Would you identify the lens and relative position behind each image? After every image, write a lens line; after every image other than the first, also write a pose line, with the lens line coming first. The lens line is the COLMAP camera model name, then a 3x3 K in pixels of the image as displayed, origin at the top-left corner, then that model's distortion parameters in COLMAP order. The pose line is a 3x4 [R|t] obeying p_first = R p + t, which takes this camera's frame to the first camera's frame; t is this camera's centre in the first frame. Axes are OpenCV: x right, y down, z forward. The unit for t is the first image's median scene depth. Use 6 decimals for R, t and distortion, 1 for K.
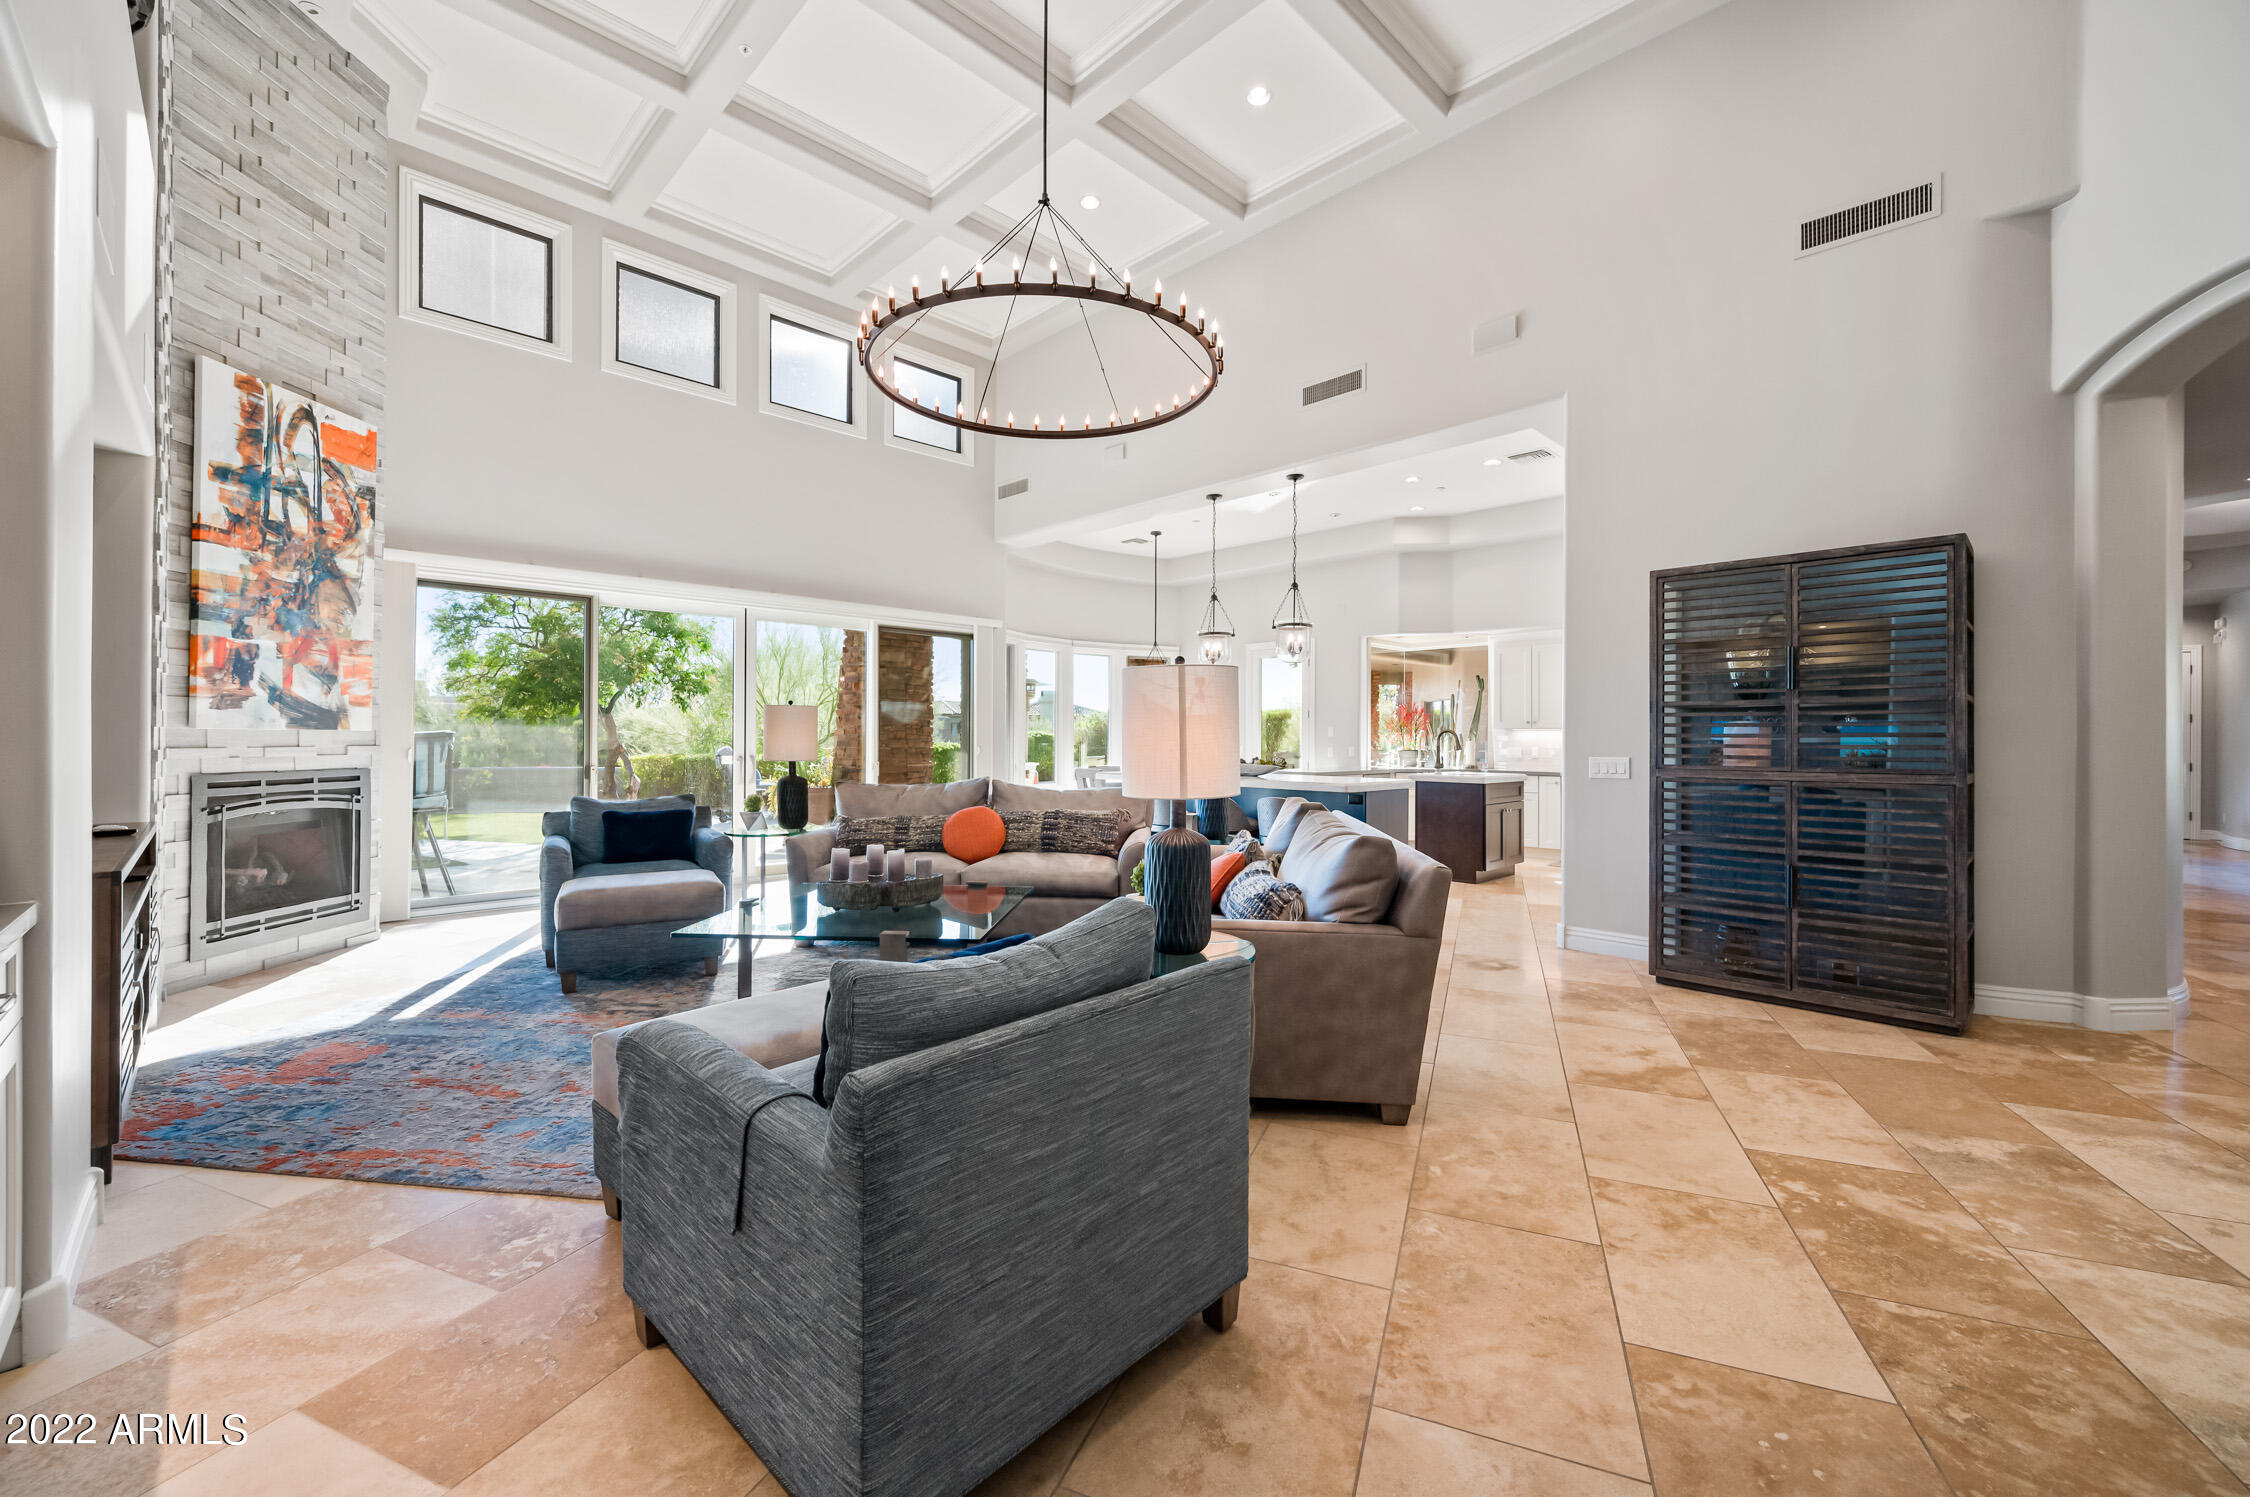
lens RADIAL K [[904.8, 0, 1138.8], [0, 904.8, 737.8], [0, 0, 1]] dist [0.002216, 0.000131]
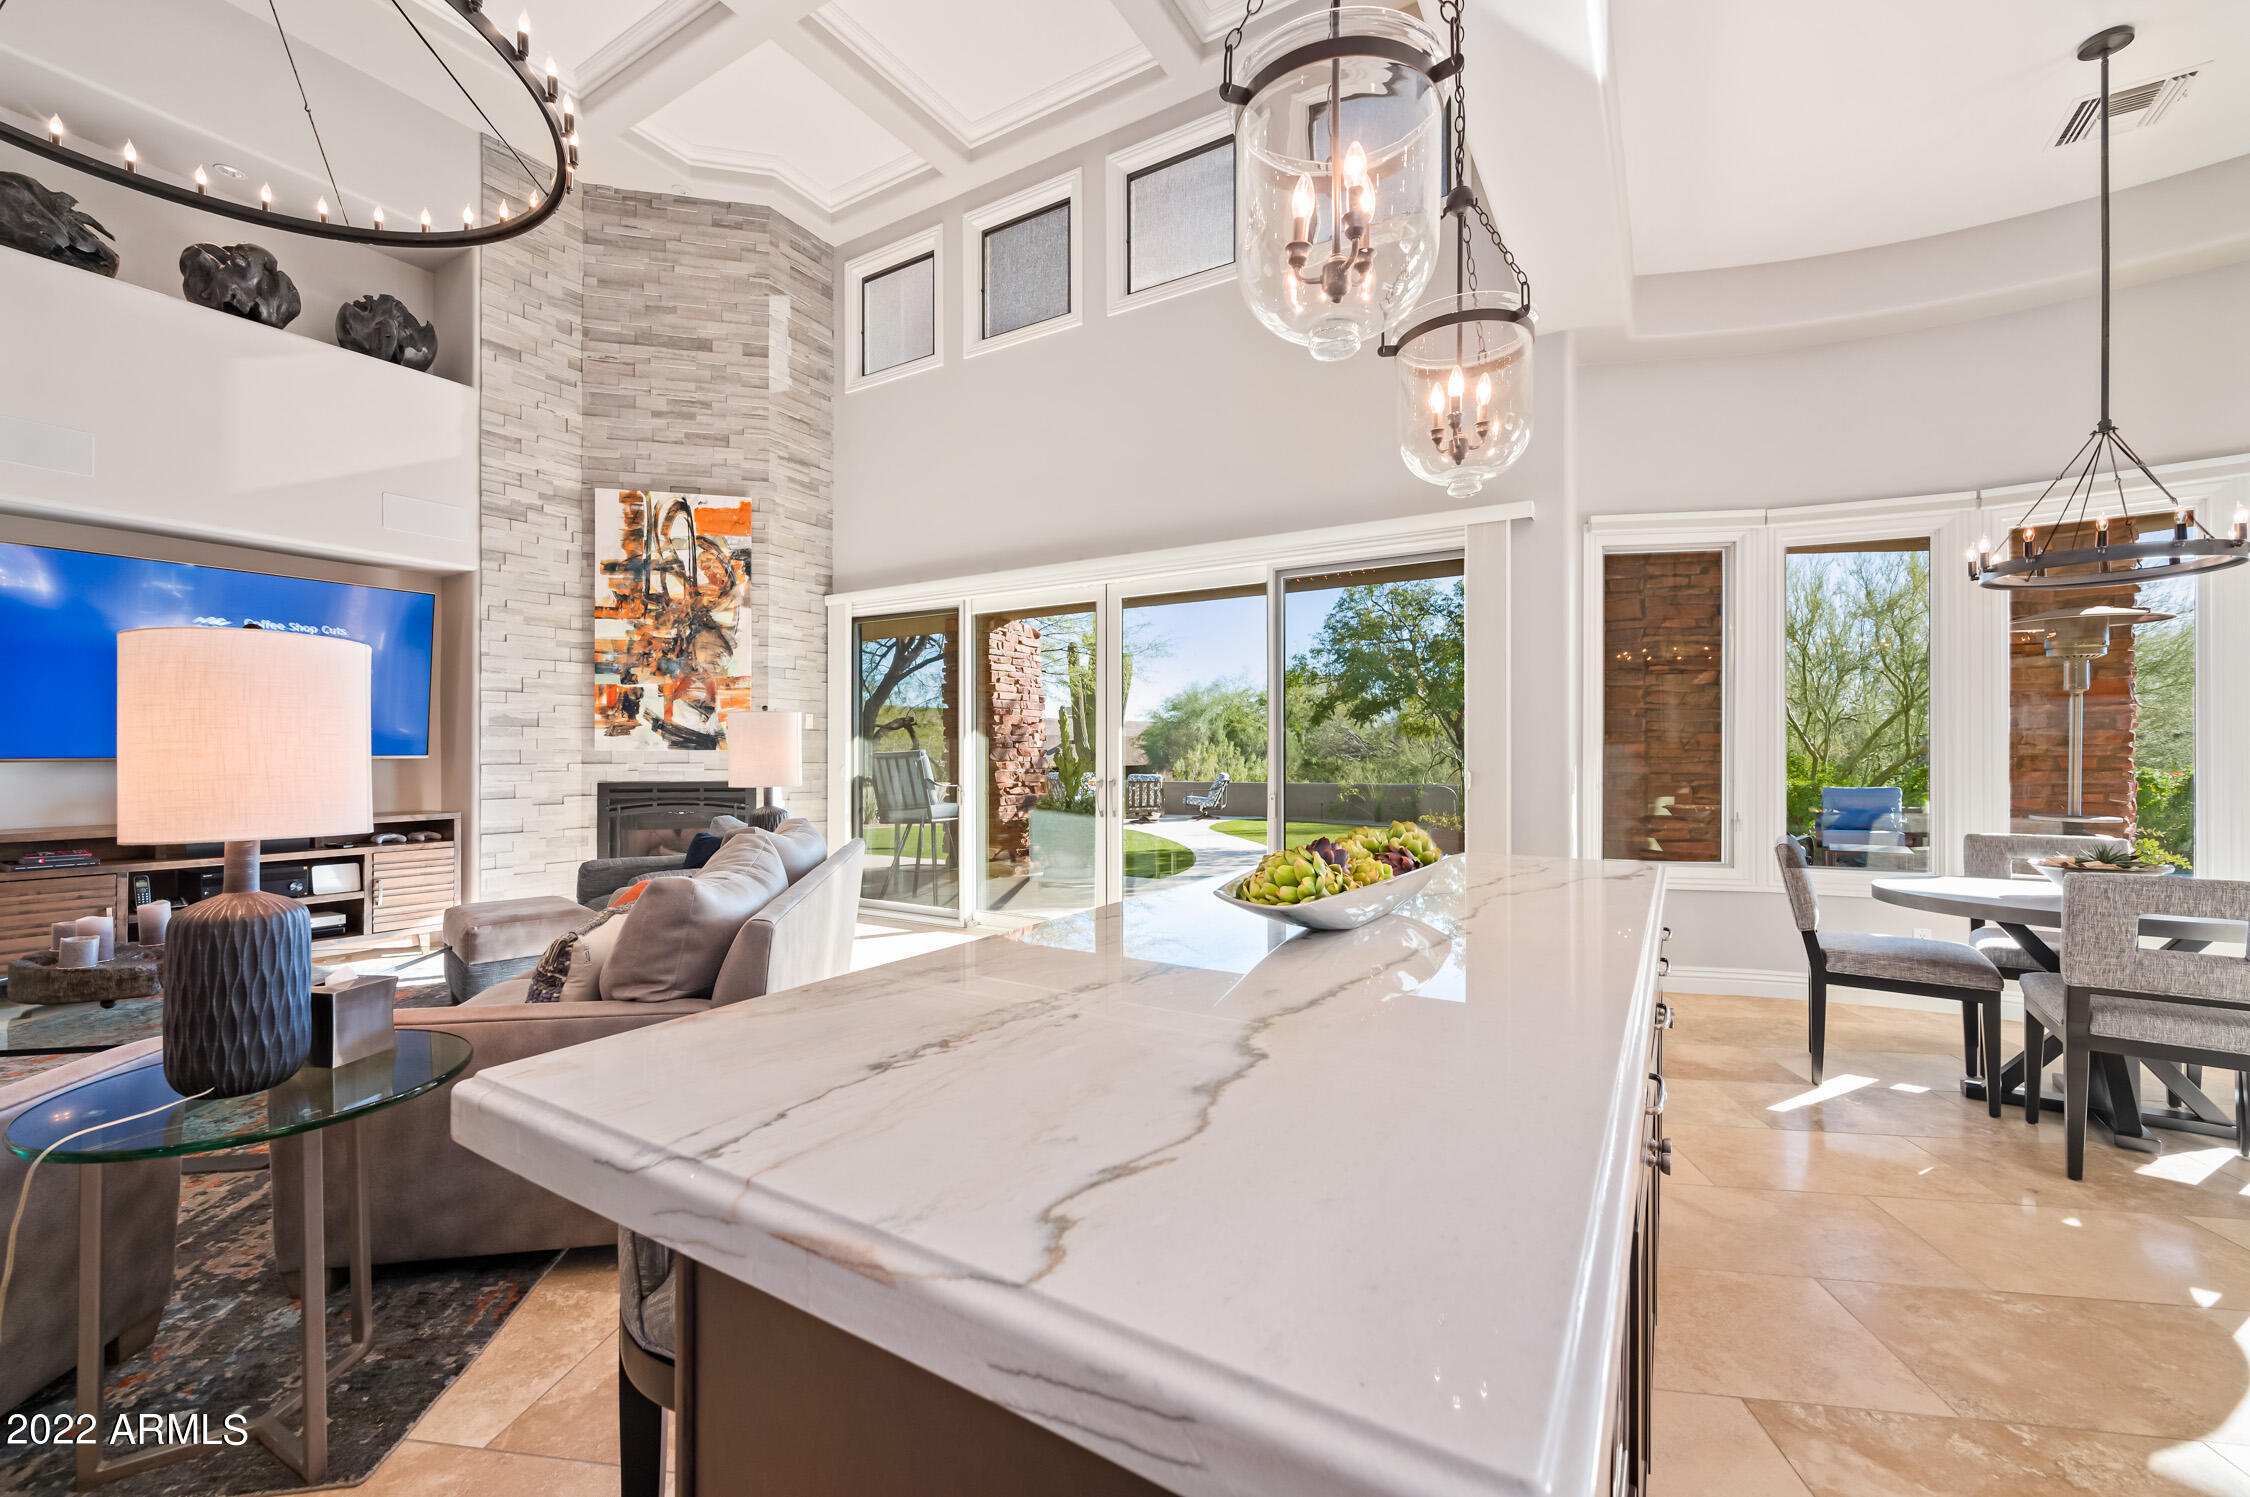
lens RADIAL K [[904.8, 0, 1136.2], [0, 904.8, 751.3], [0, 0, 1]] dist [0.002216, 0.000131]
pose [[0.233268, -0.005959, -0.972394, 0.486039], [0.003052, 0.999981, -0.005396, 0.001535], [0.972408, -0.001709, 0.233282, 1.332765]]
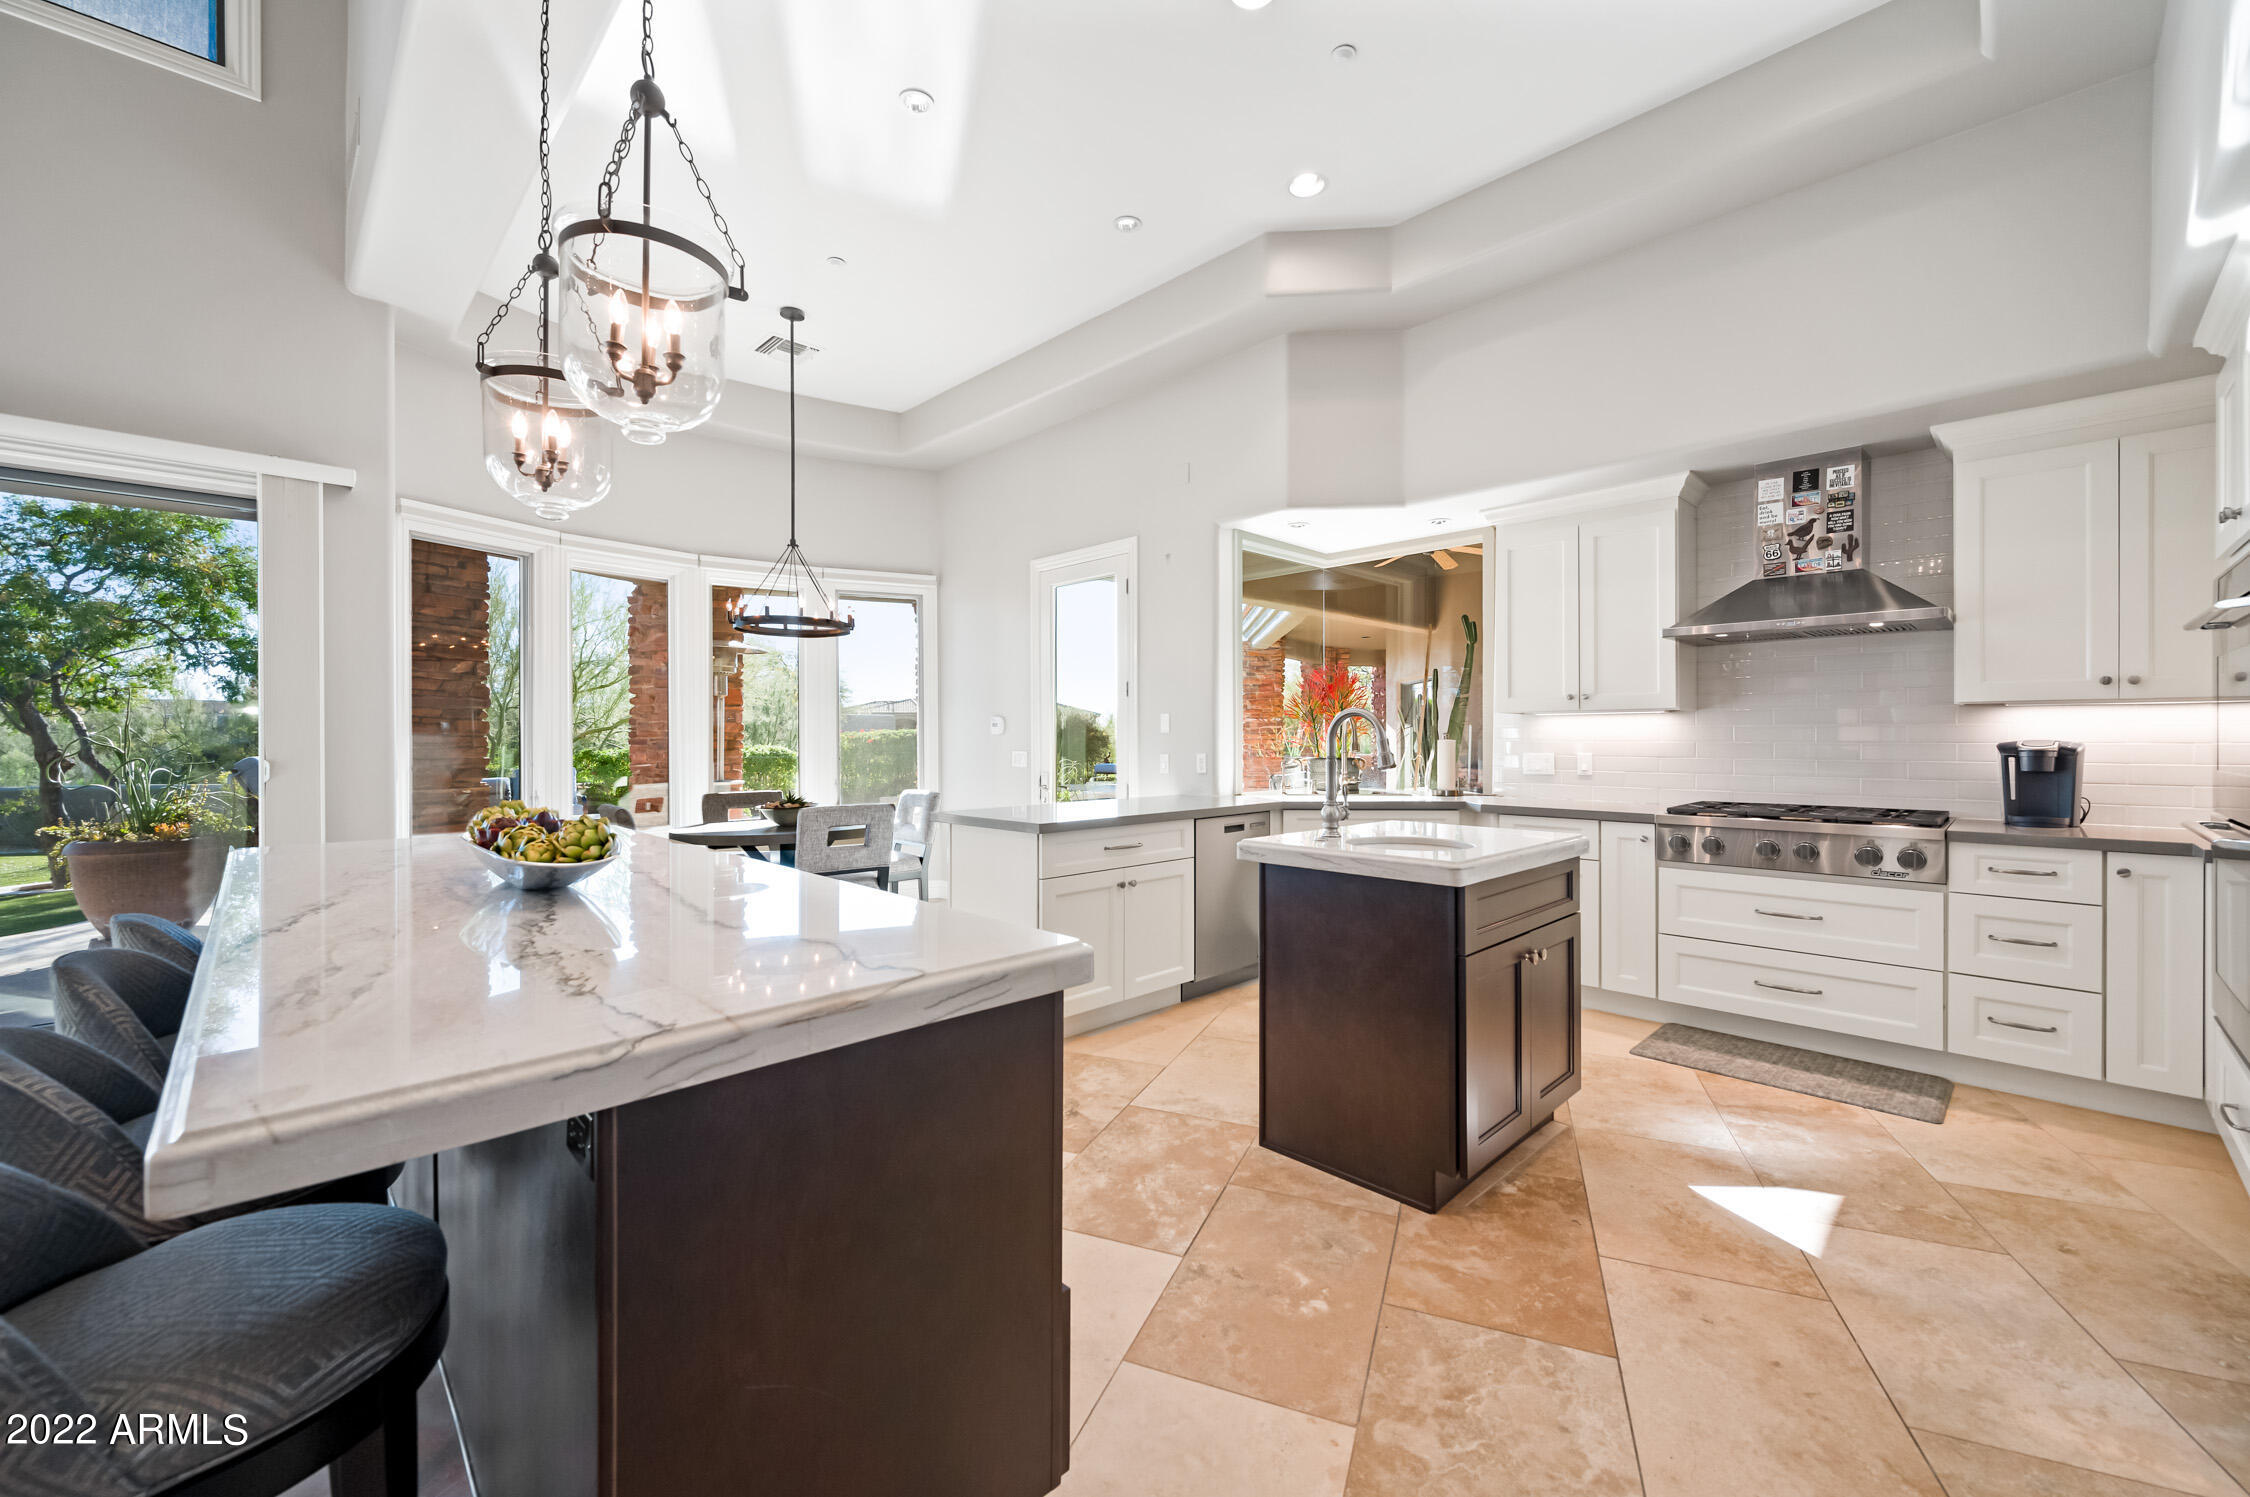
lens RADIAL K [[904.8, 0, 1122.1], [0, 904.8, 747.3], [0, 0, 1]] dist [0.002216, 0.000131]
pose [[0.999830, -0.005748, -0.017545, 0.437297], [0.005978, 0.999897, 0.013048, 0.000501], [0.017469, -0.013151, 0.999761, 1.111094]]
